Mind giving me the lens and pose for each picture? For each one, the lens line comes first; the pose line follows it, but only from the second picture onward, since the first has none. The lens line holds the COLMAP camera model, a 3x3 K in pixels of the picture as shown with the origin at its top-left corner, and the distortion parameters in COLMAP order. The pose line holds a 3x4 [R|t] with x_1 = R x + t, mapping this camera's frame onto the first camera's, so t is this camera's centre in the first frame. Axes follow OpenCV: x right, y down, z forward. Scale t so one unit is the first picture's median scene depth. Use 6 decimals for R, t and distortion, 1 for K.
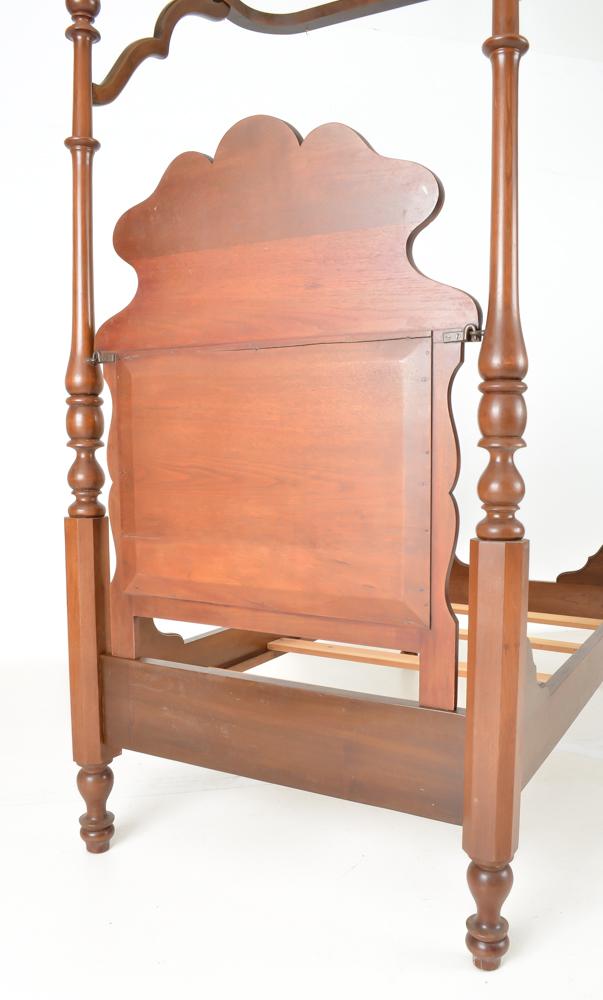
lens RADIAL K [[869.3, 0, 345.6], [0, 869.3, 521.2], [0, 0, 1]] dist [-0.042772, -0.018269]
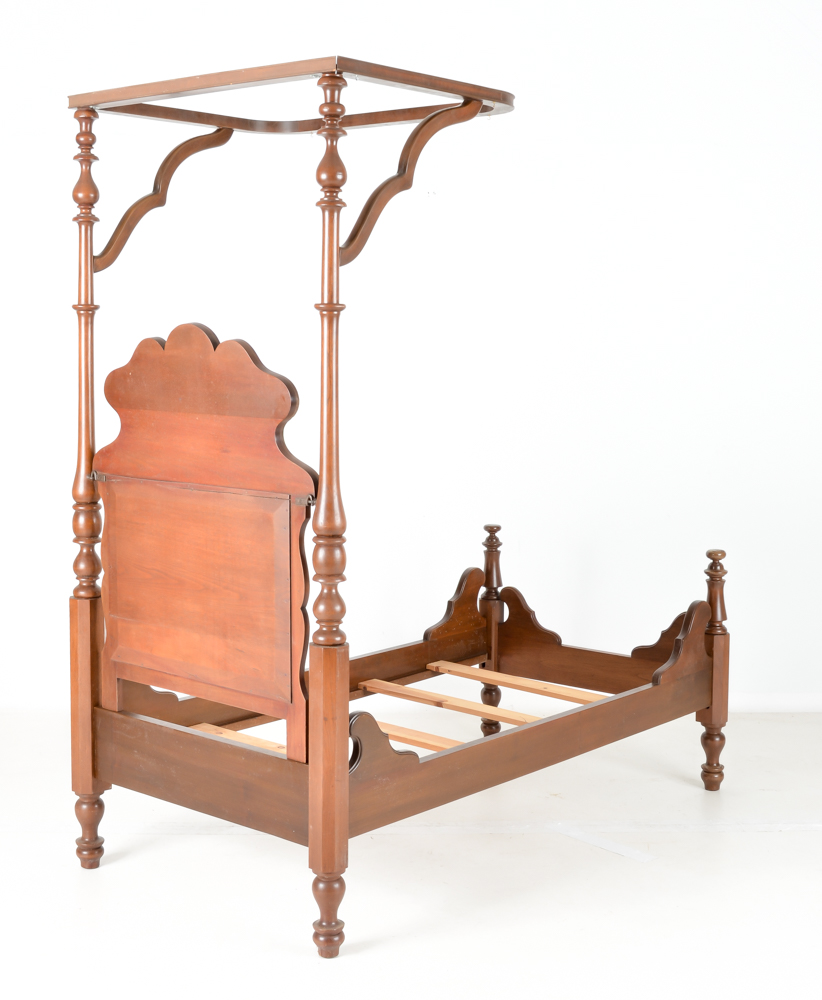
lens RADIAL K [[1565.5, 0, 408.4], [0, 1565.5, 500.0], [0, 0, 1]] dist [0.071754, 0.000000]
pose [[0.974640, 0.034539, -0.221097, 0.717869], [-0.031206, 0.999341, 0.018549, -0.221833], [0.221592, -0.011179, 0.975075, -1.229569]]
